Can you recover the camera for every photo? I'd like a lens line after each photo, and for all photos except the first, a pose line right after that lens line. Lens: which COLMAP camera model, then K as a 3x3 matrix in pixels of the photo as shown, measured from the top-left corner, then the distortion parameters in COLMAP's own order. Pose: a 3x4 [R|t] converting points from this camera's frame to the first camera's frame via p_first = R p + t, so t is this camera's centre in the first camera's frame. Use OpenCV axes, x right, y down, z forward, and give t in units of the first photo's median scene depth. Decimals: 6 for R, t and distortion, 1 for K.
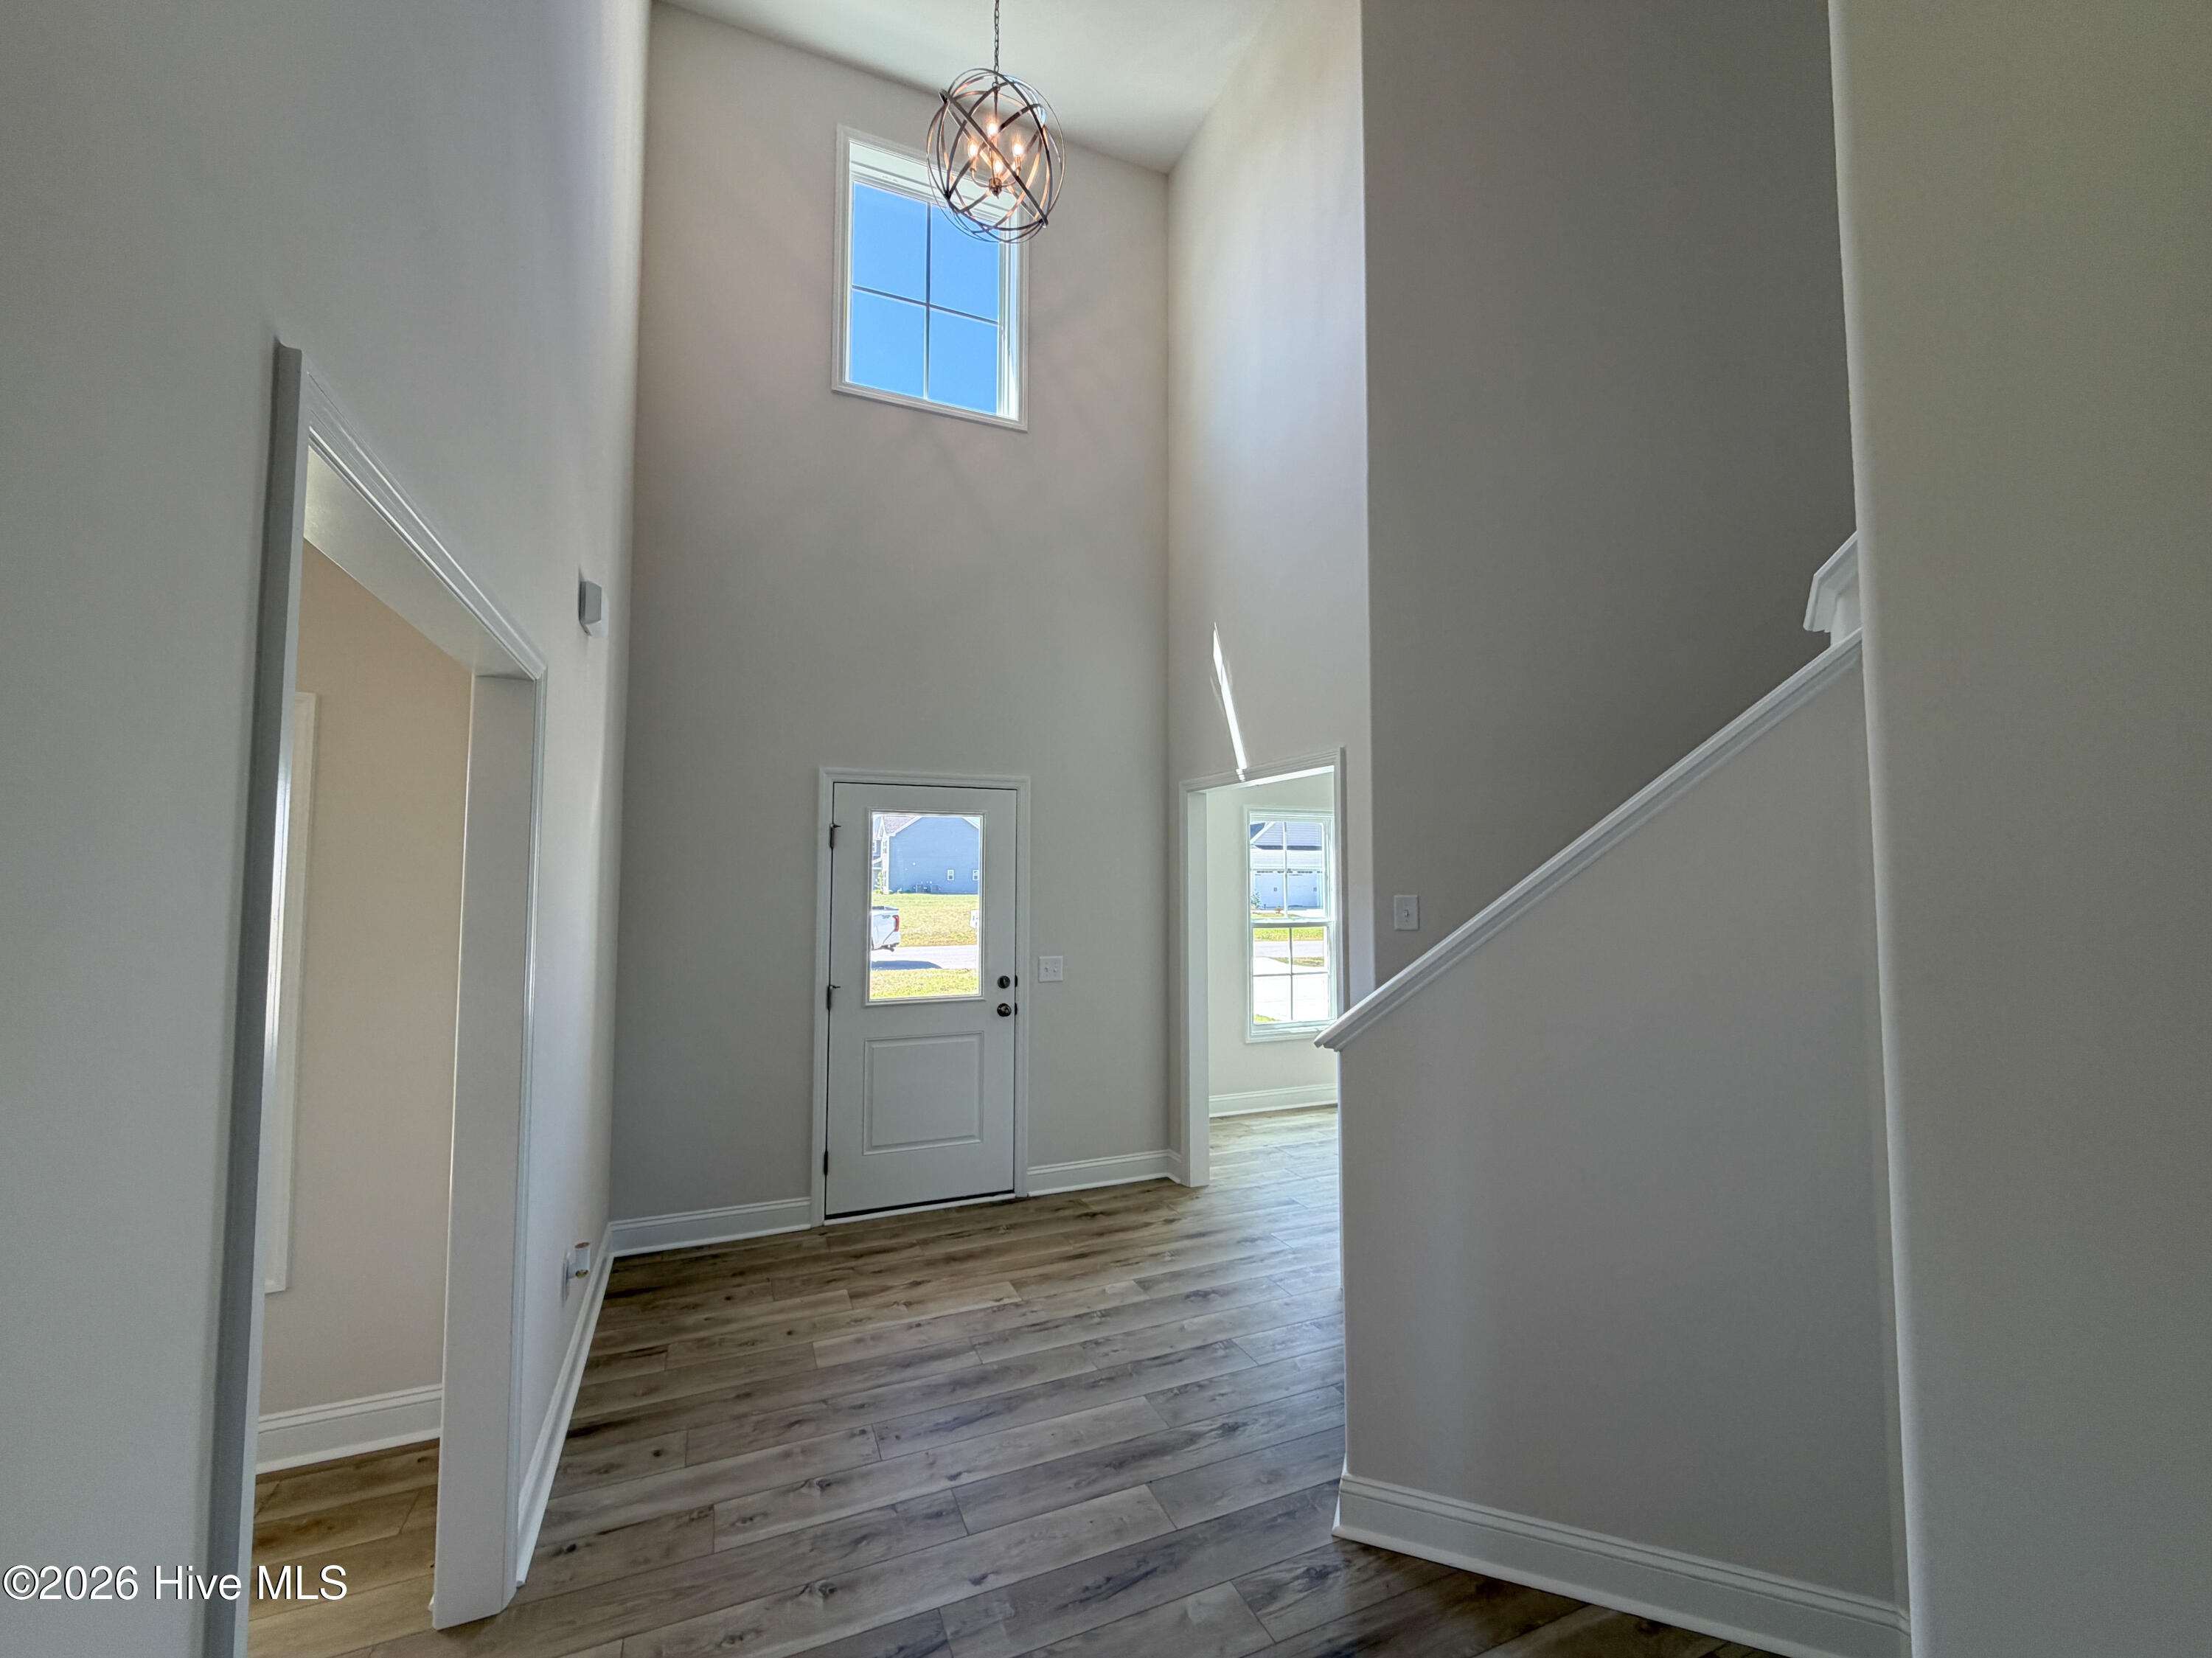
lens RADIAL K [[888.2, 0, 1098.9], [0, 888.2, 826.0], [0, 0, 1]] dist [-0.000179, 0.000486]
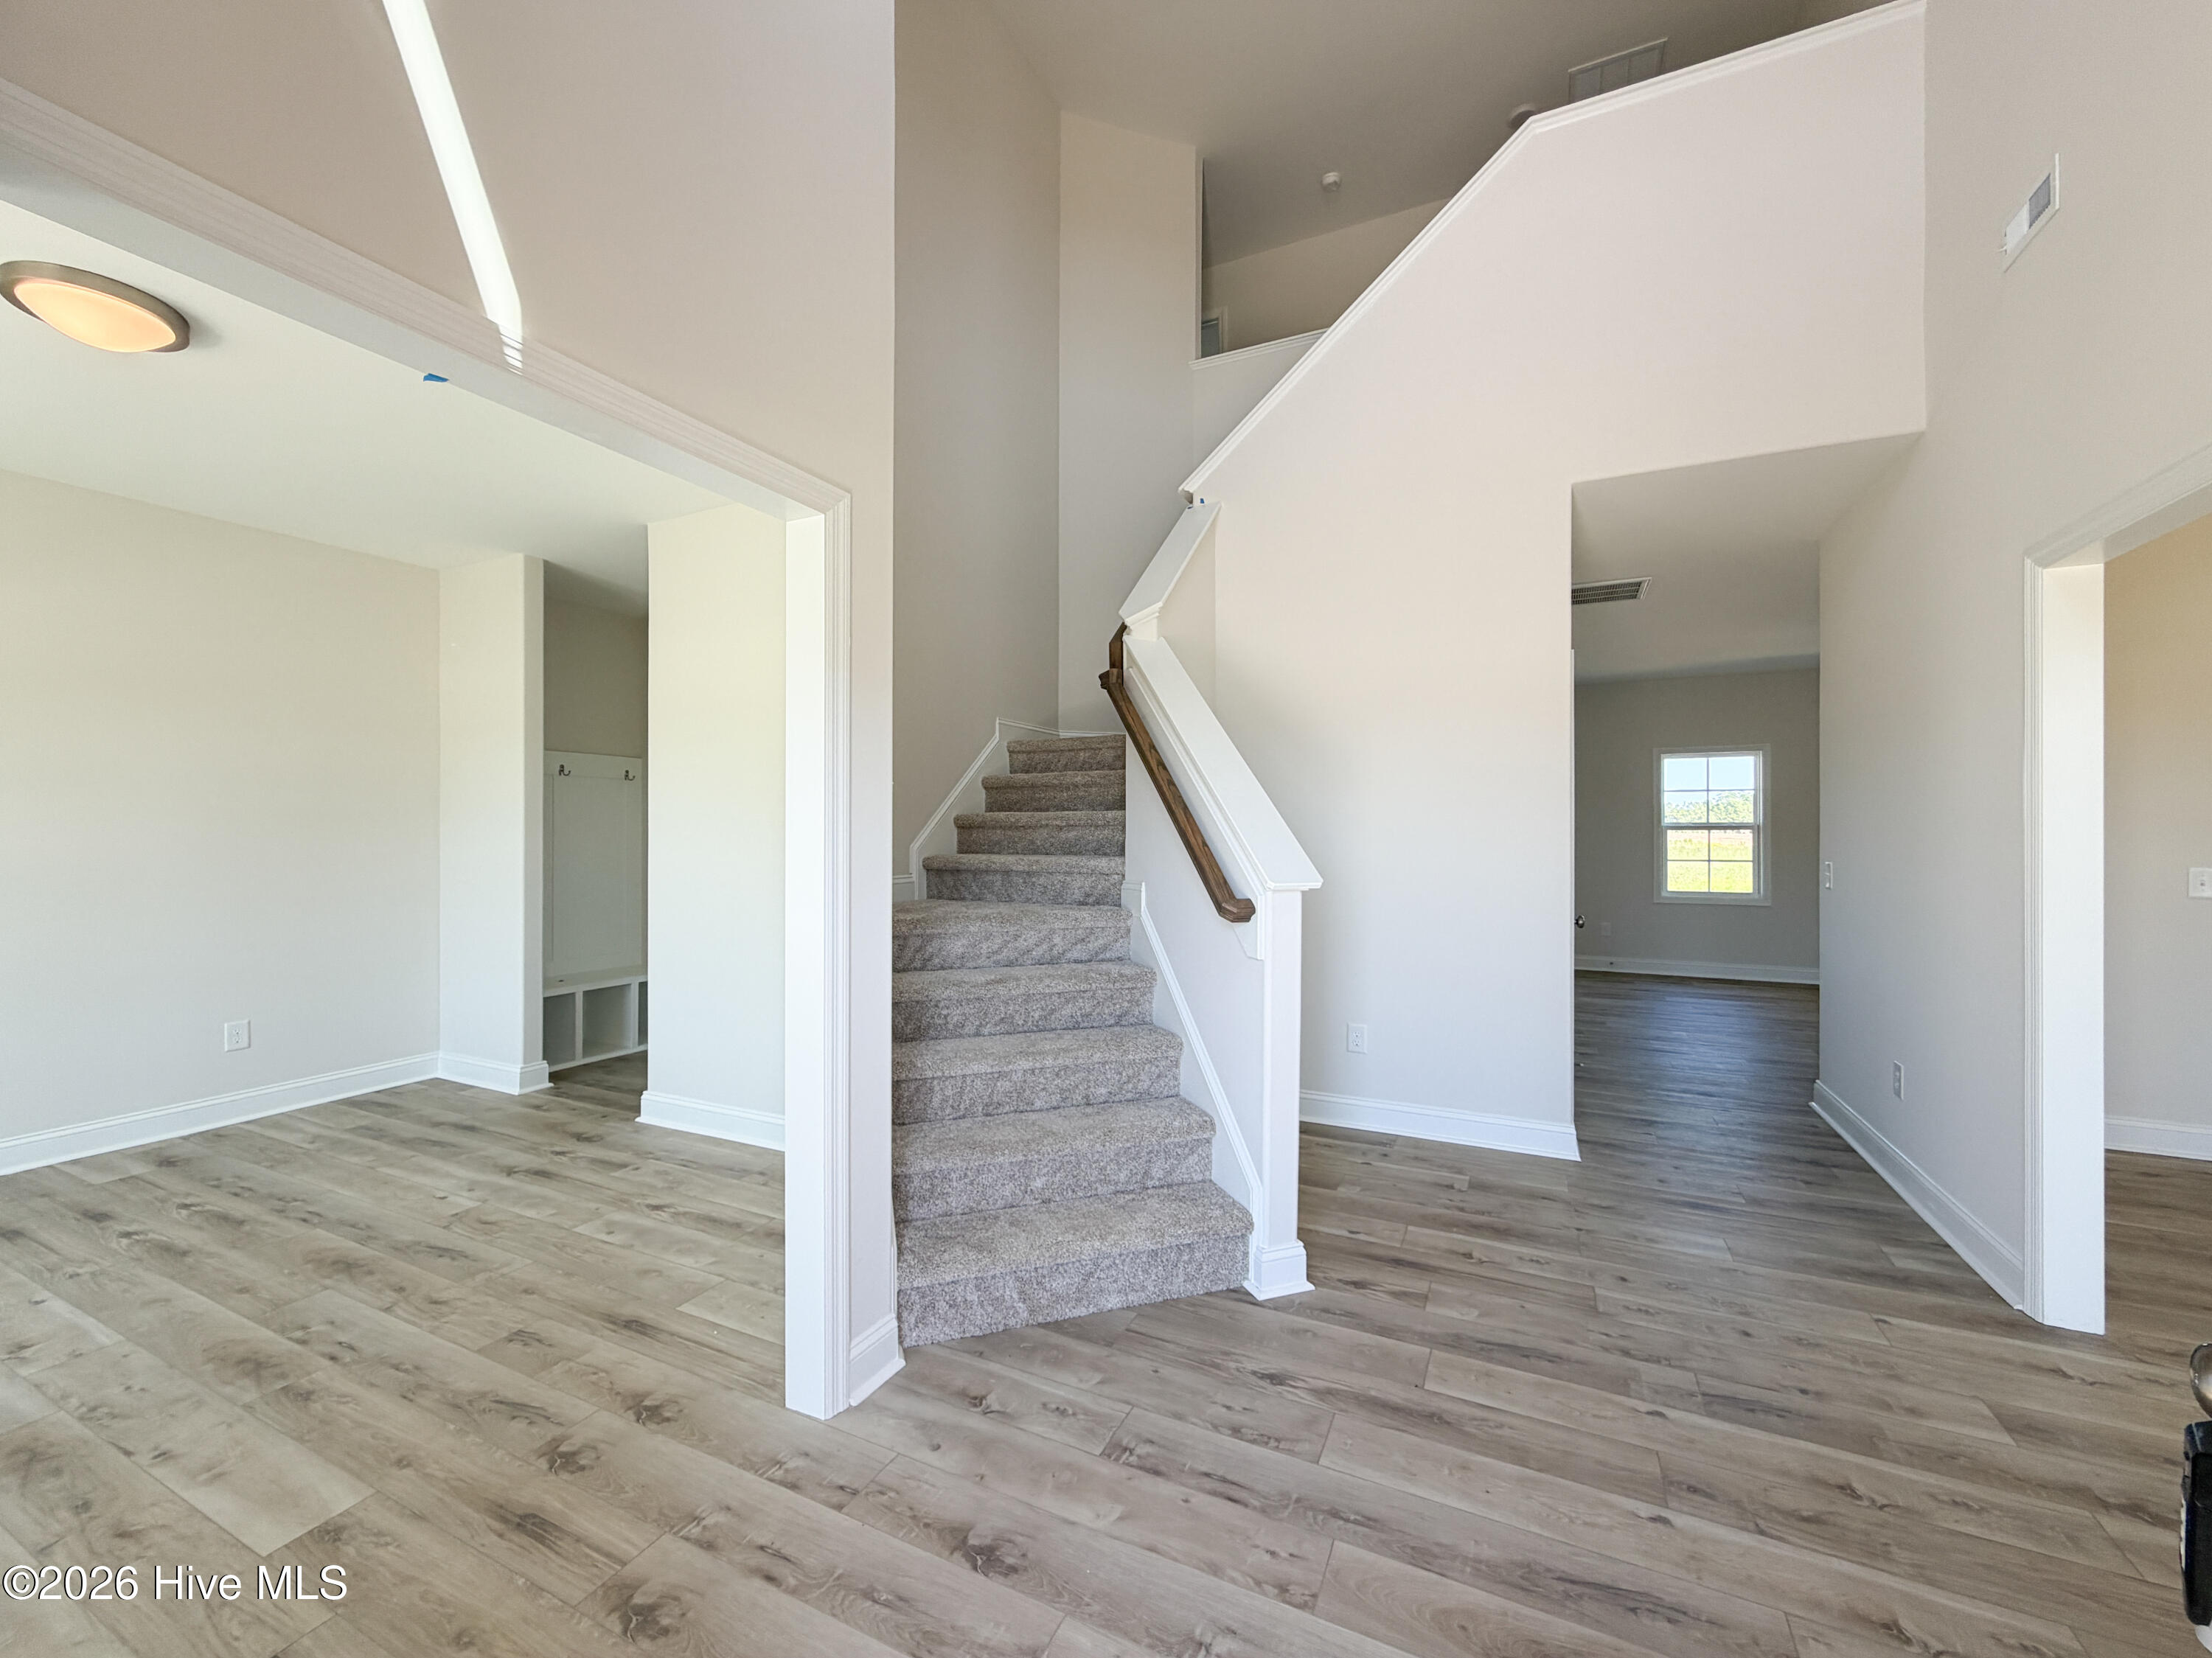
lens RADIAL K [[888.2, 0, 1098.9], [0, 888.2, 826.0], [0, 0, 1]] dist [-0.000179, 0.000486]
pose [[-0.653590, 0.002874, 0.756844, -0.283448], [-0.046056, 0.997989, -0.043562, 0.149755], [-0.755447, -0.063329, -0.652143, 1.270735]]
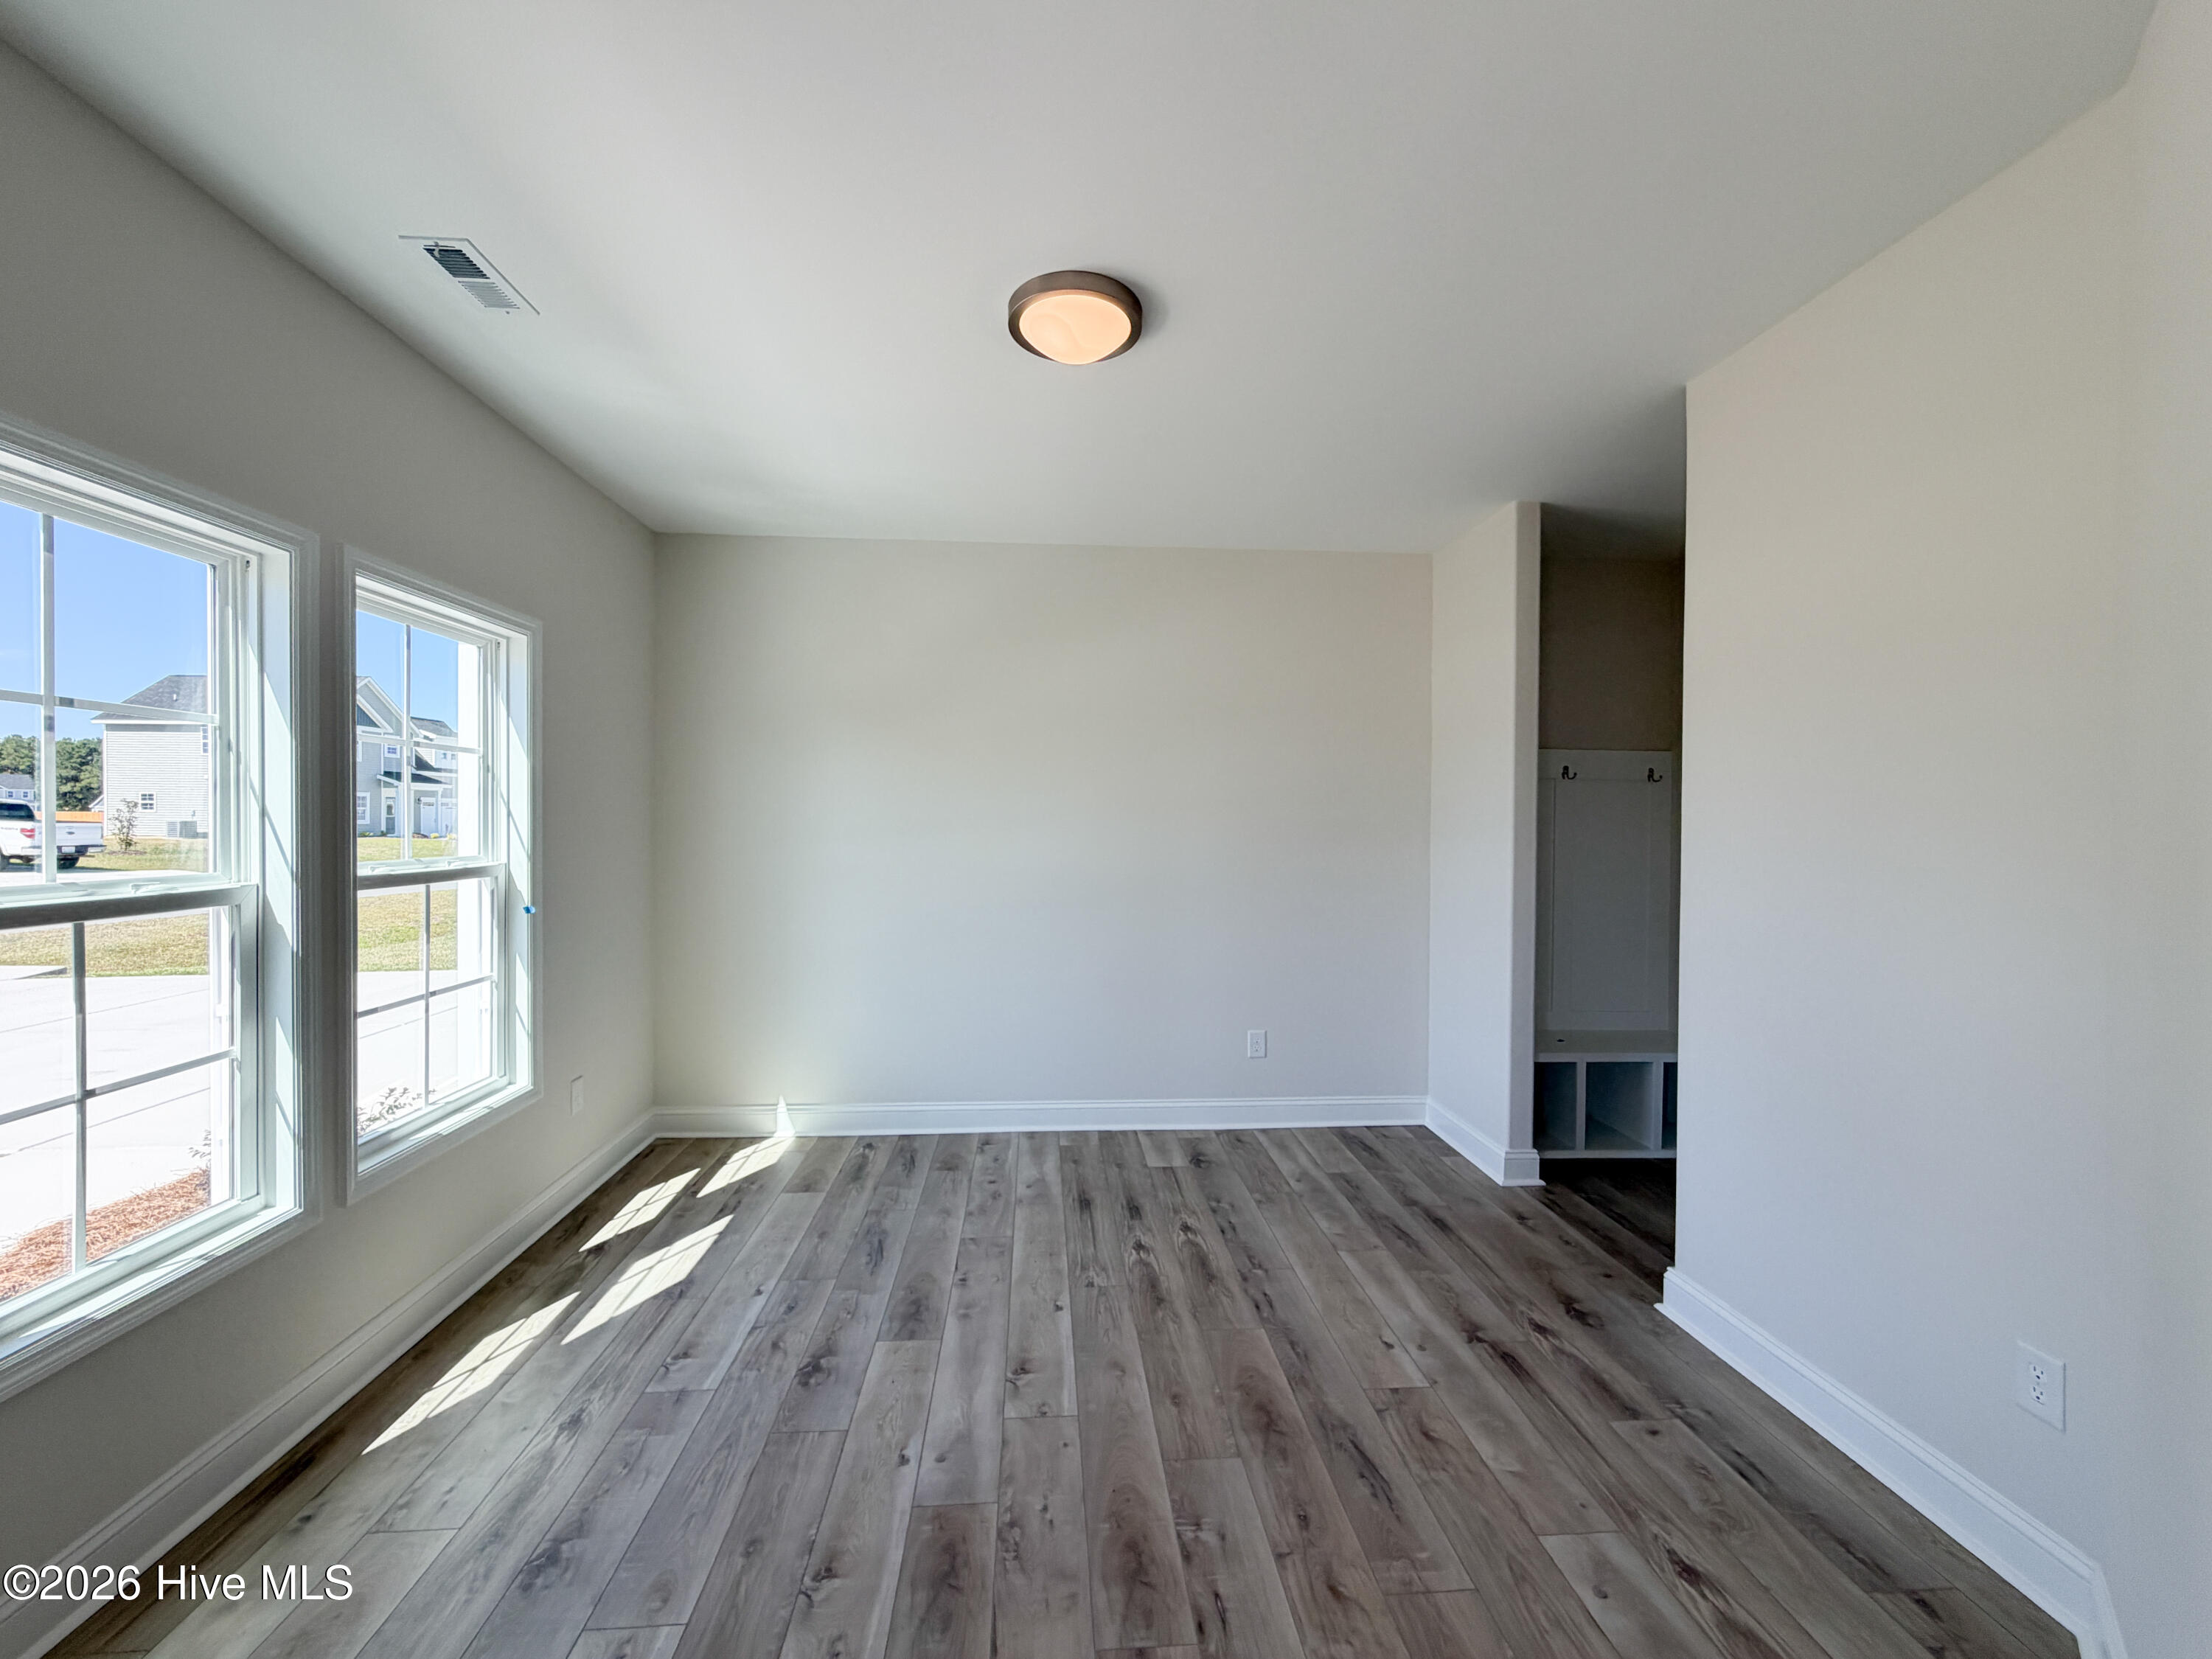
lens RADIAL K [[894.7, 0, 1094.9], [0, 894.7, 830.1], [0, 0, 1]] dist [-0.000218, 0.000268]
pose [[0.329729, -0.007063, 0.944049, 0.121188], [-0.064672, 0.997454, 0.030051, 0.111562], [-0.941858, -0.070962, 0.328432, 1.174032]]
